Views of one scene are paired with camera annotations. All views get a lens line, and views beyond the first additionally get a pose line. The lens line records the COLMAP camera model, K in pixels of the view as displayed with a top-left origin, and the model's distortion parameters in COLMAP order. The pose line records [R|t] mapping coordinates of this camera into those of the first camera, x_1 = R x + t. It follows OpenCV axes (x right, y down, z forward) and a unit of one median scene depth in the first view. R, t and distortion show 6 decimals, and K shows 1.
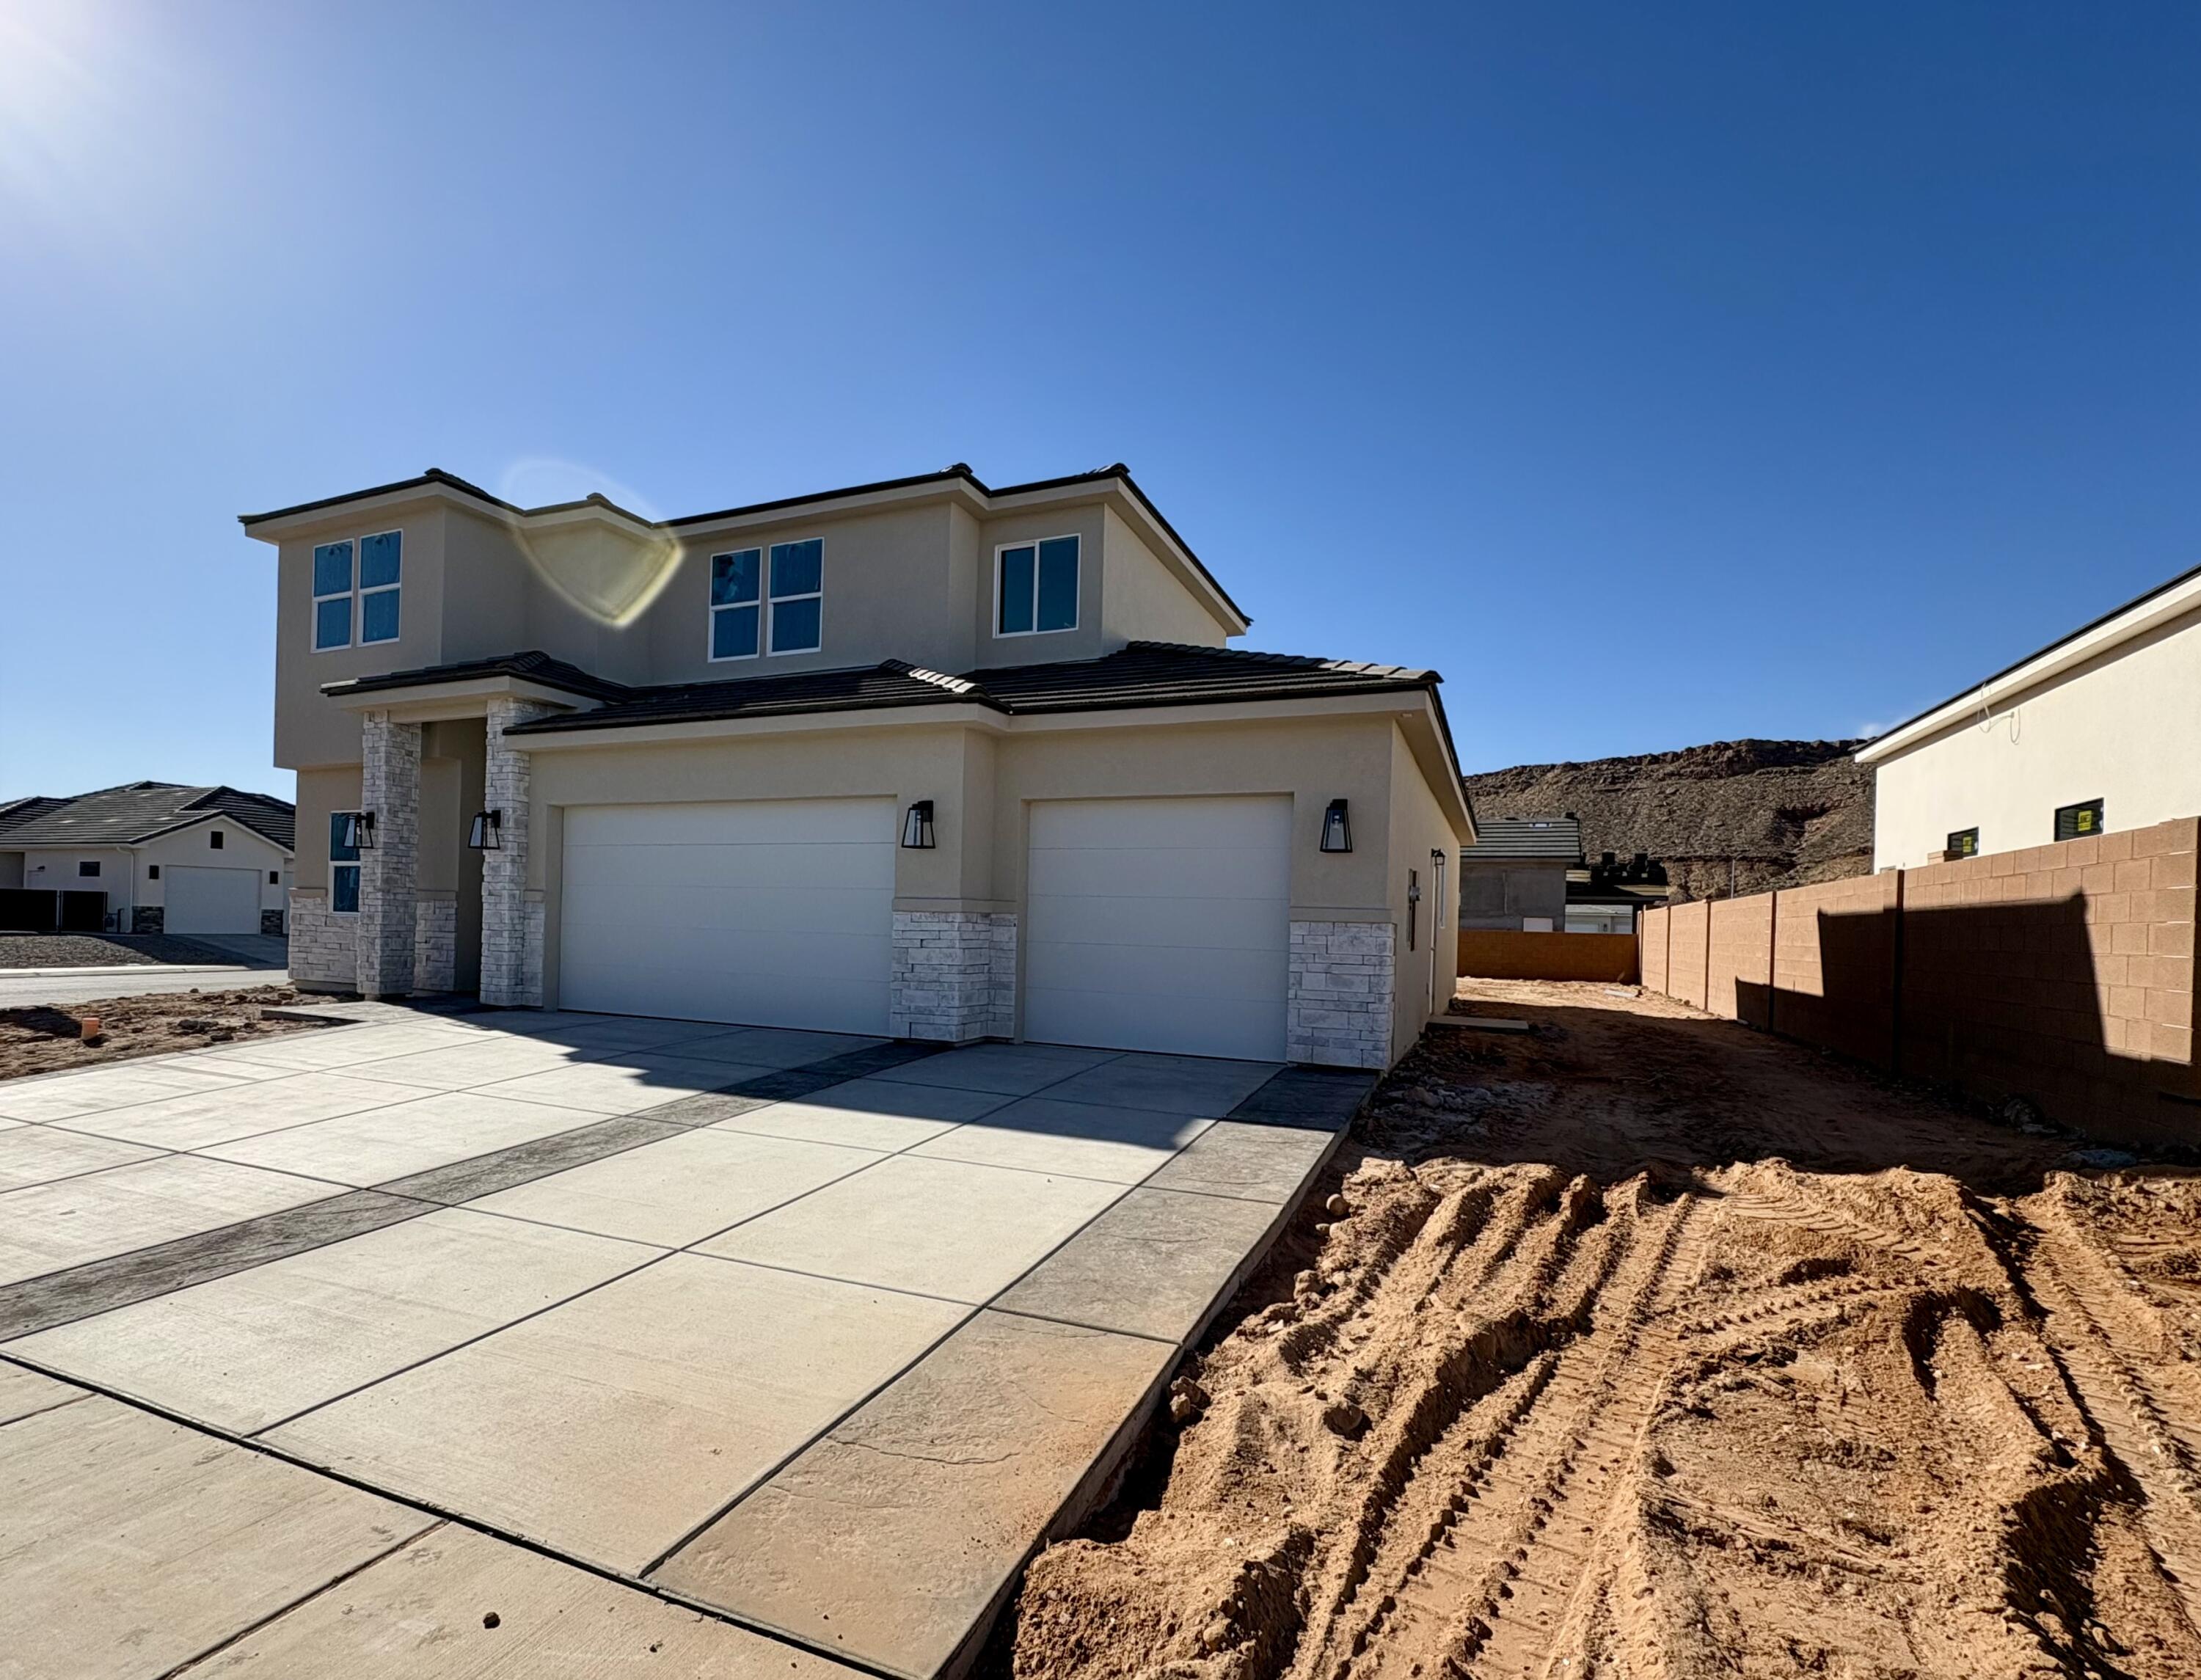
lens RADIAL K [[999.1, 0, 1068.0], [0, 999.1, 921.4], [0, 0, 1]] dist [0.000548, 0.000407]
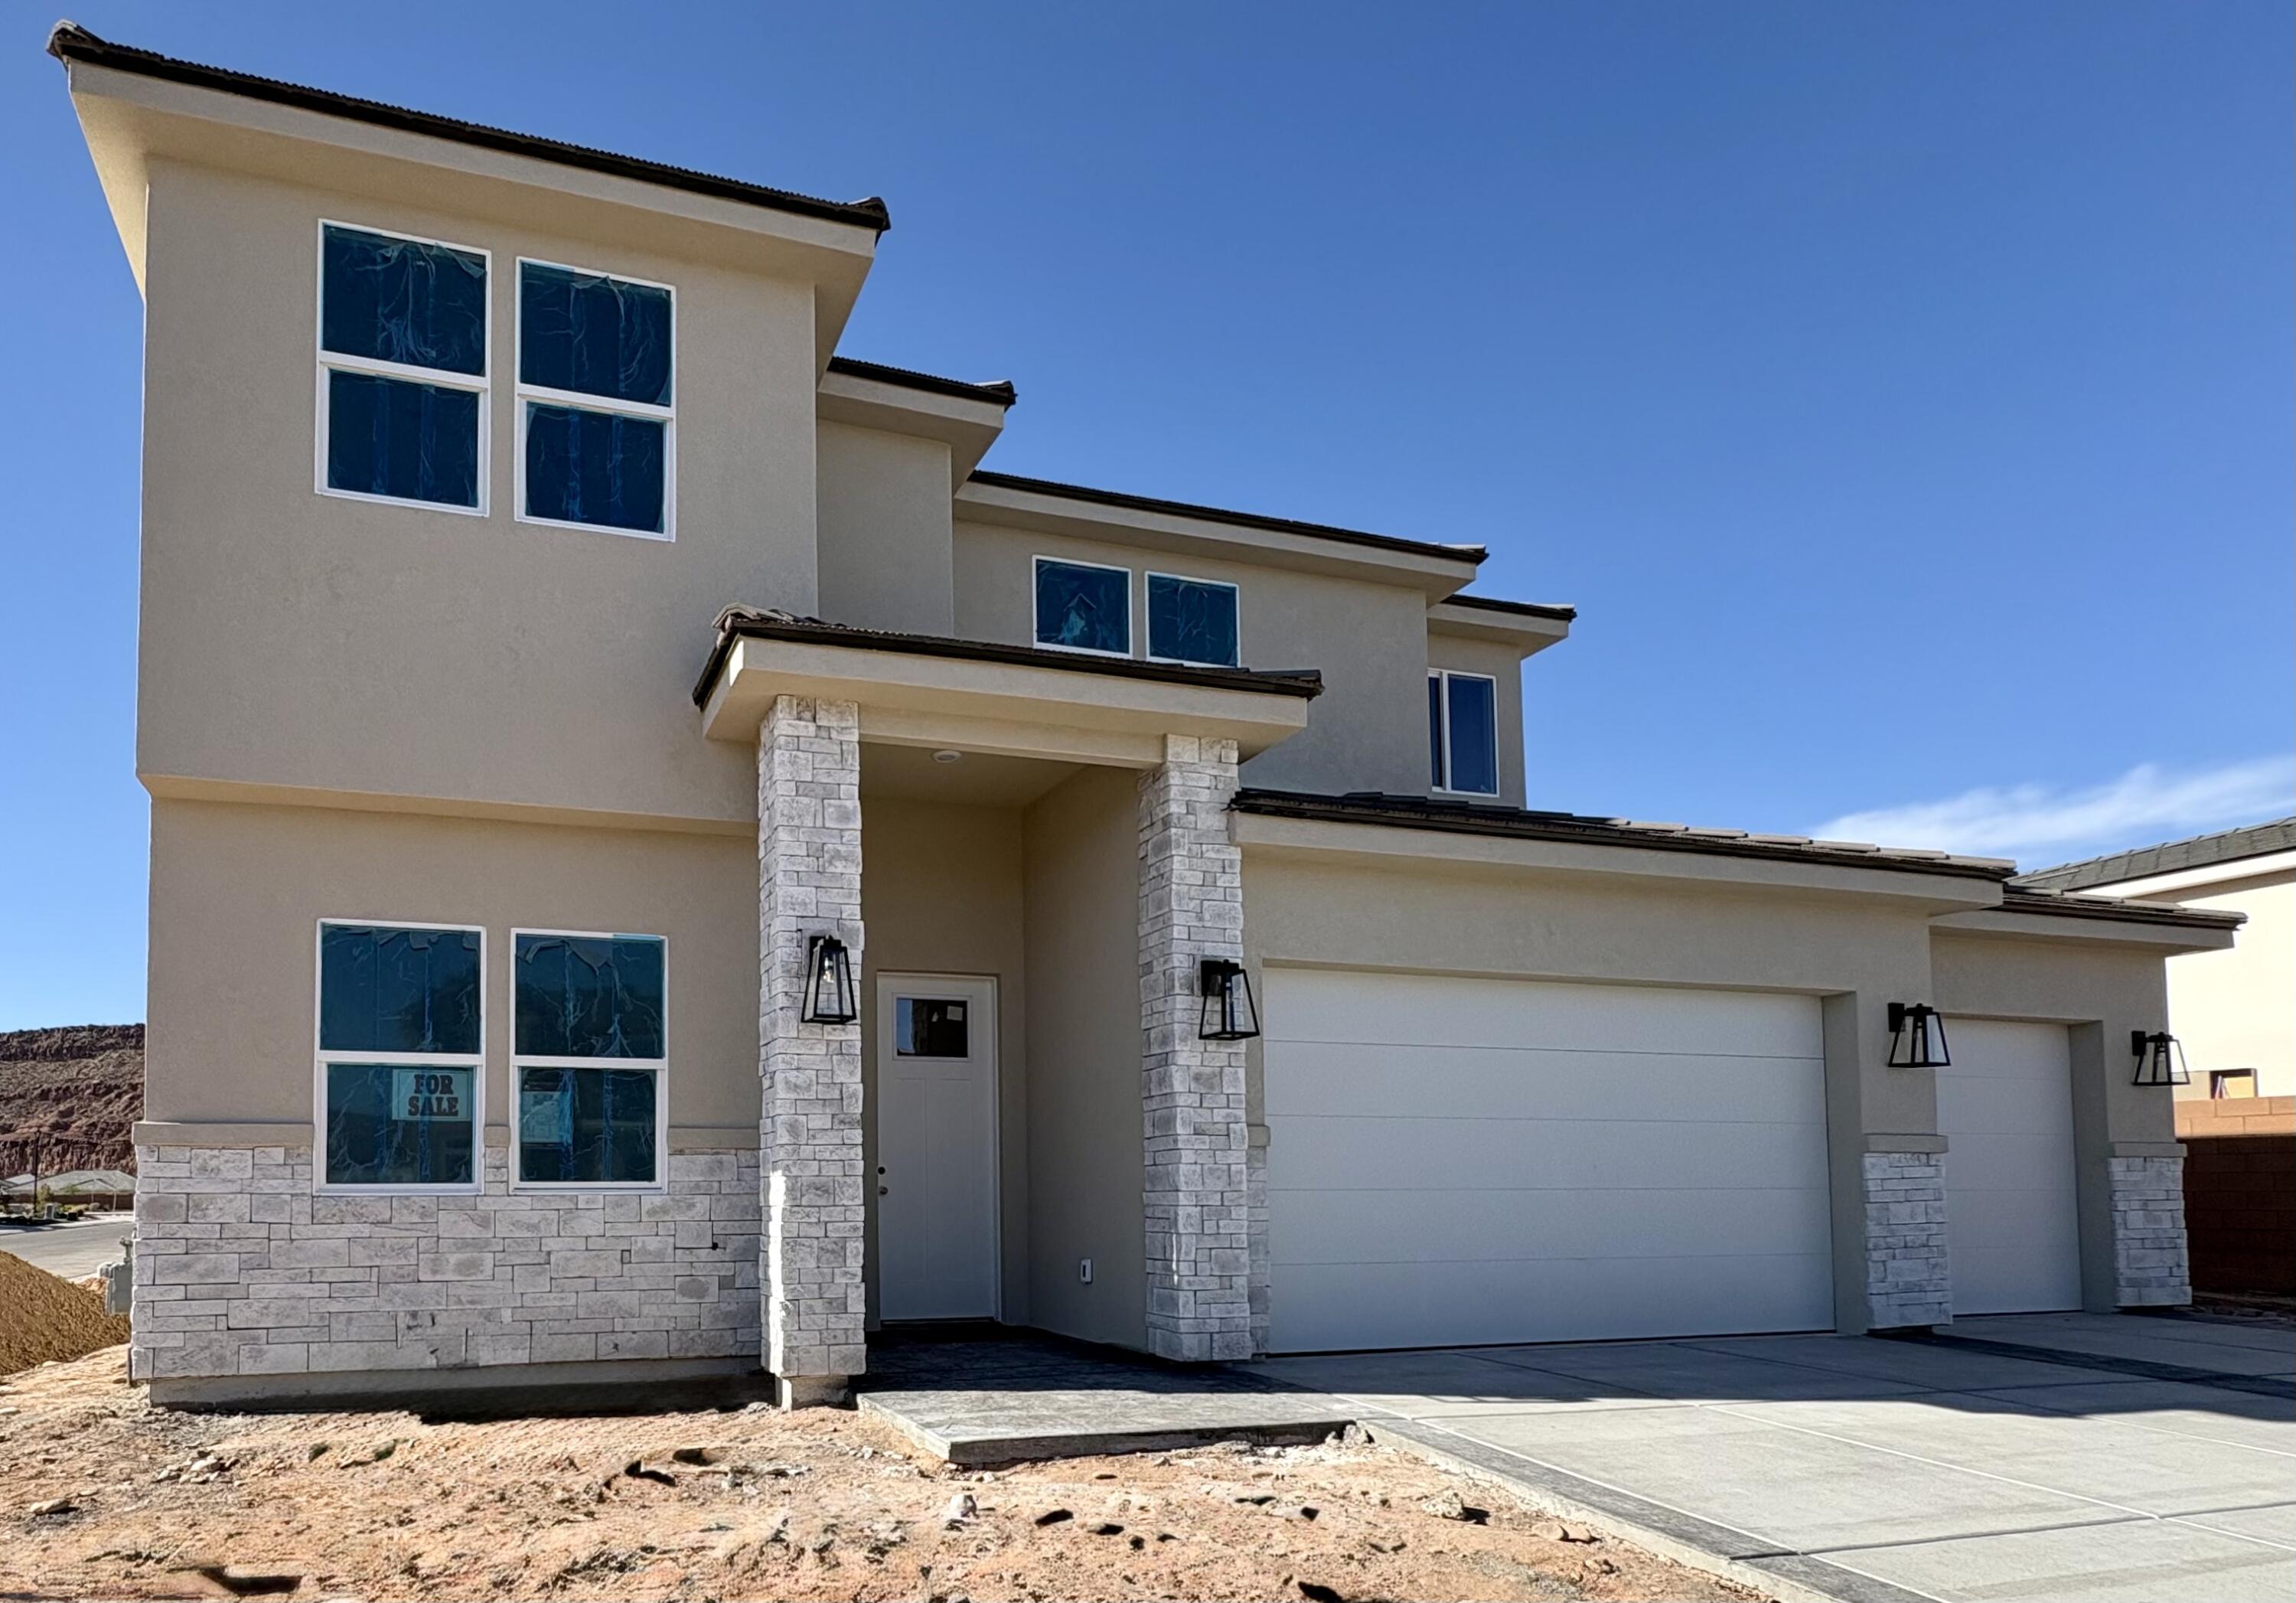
lens RADIAL K [[1203.5, 0, 778.1], [0, 1203.5, 1141.5], [0, 0, 1]] dist [-0.000993, -0.000248]
pose [[0.784866, -0.003438, 0.619656, -1.106274], [0.024318, 0.999385, -0.025257, -0.012759], [-0.619188, 0.034892, 0.784467, 0.671692]]
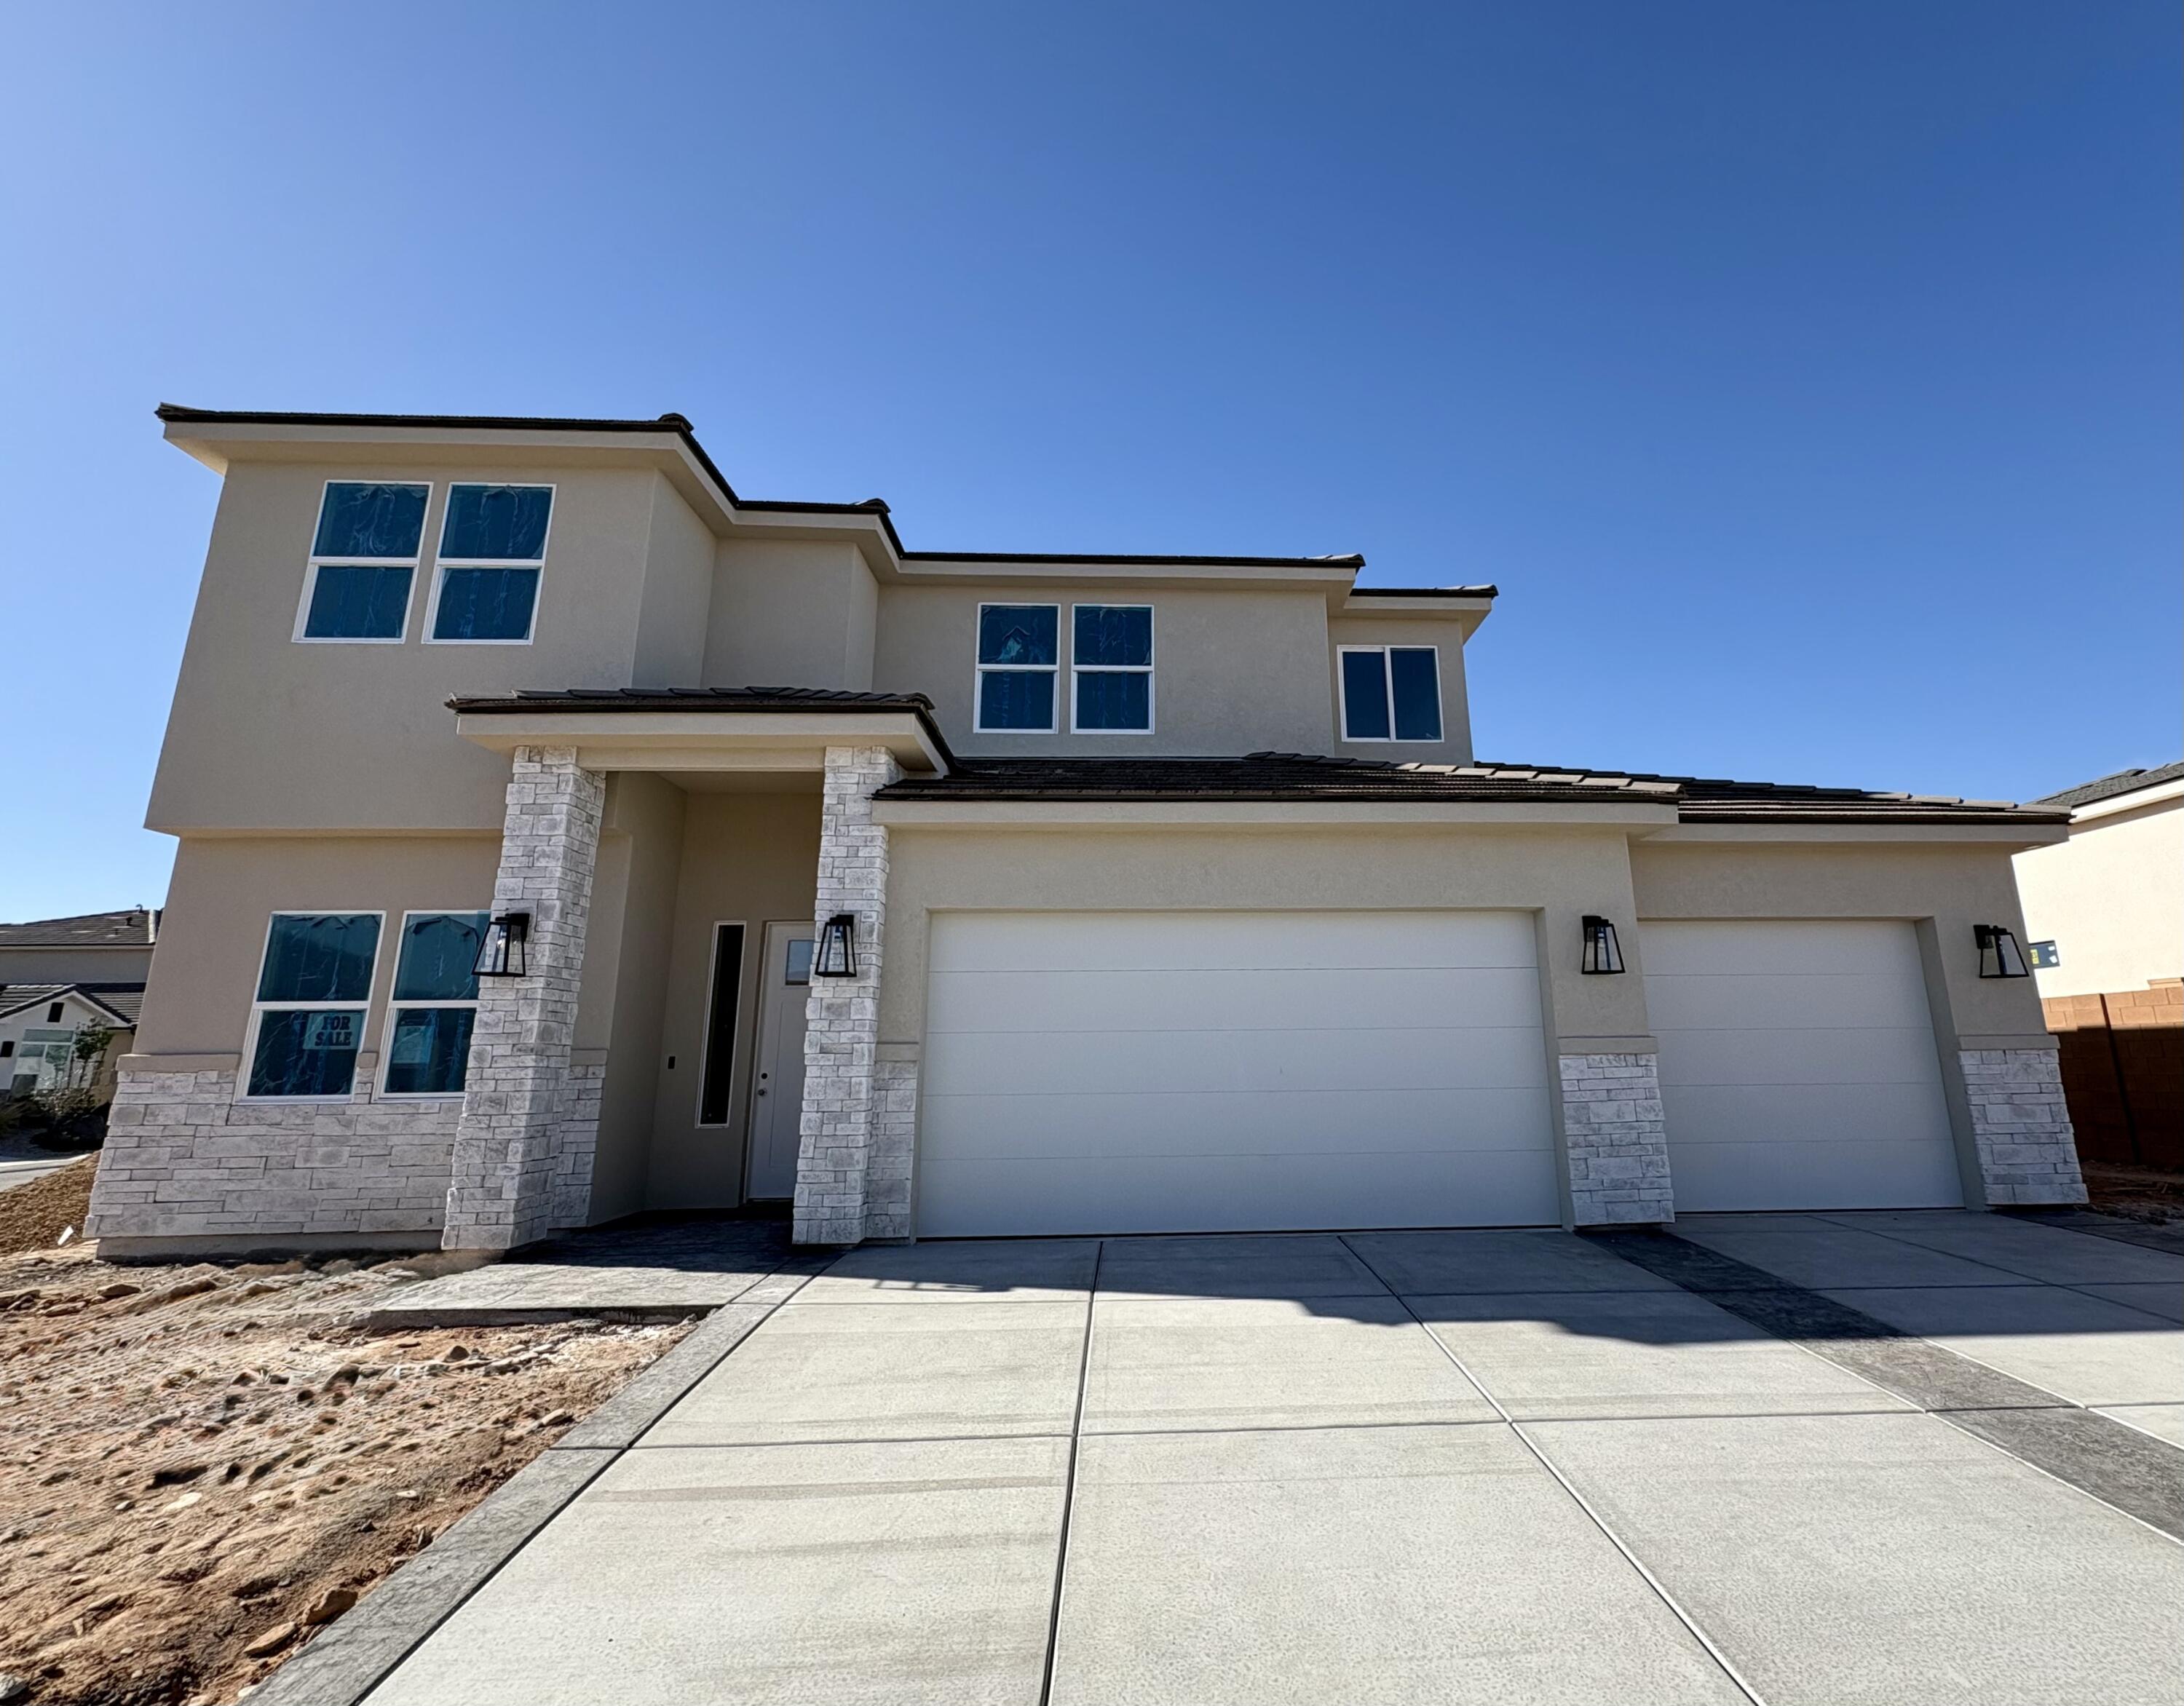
lens RADIAL K [[979.0, 0, 1186.4], [0, 979.0, 838.6], [0, 0, 1]] dist [0.000886, -0.000625]
pose [[0.894375, 0.063182, 0.442834, -0.656873], [0.035553, 0.976802, -0.211171, -0.020009], [-0.445904, 0.204610, 0.871381, 0.355221]]
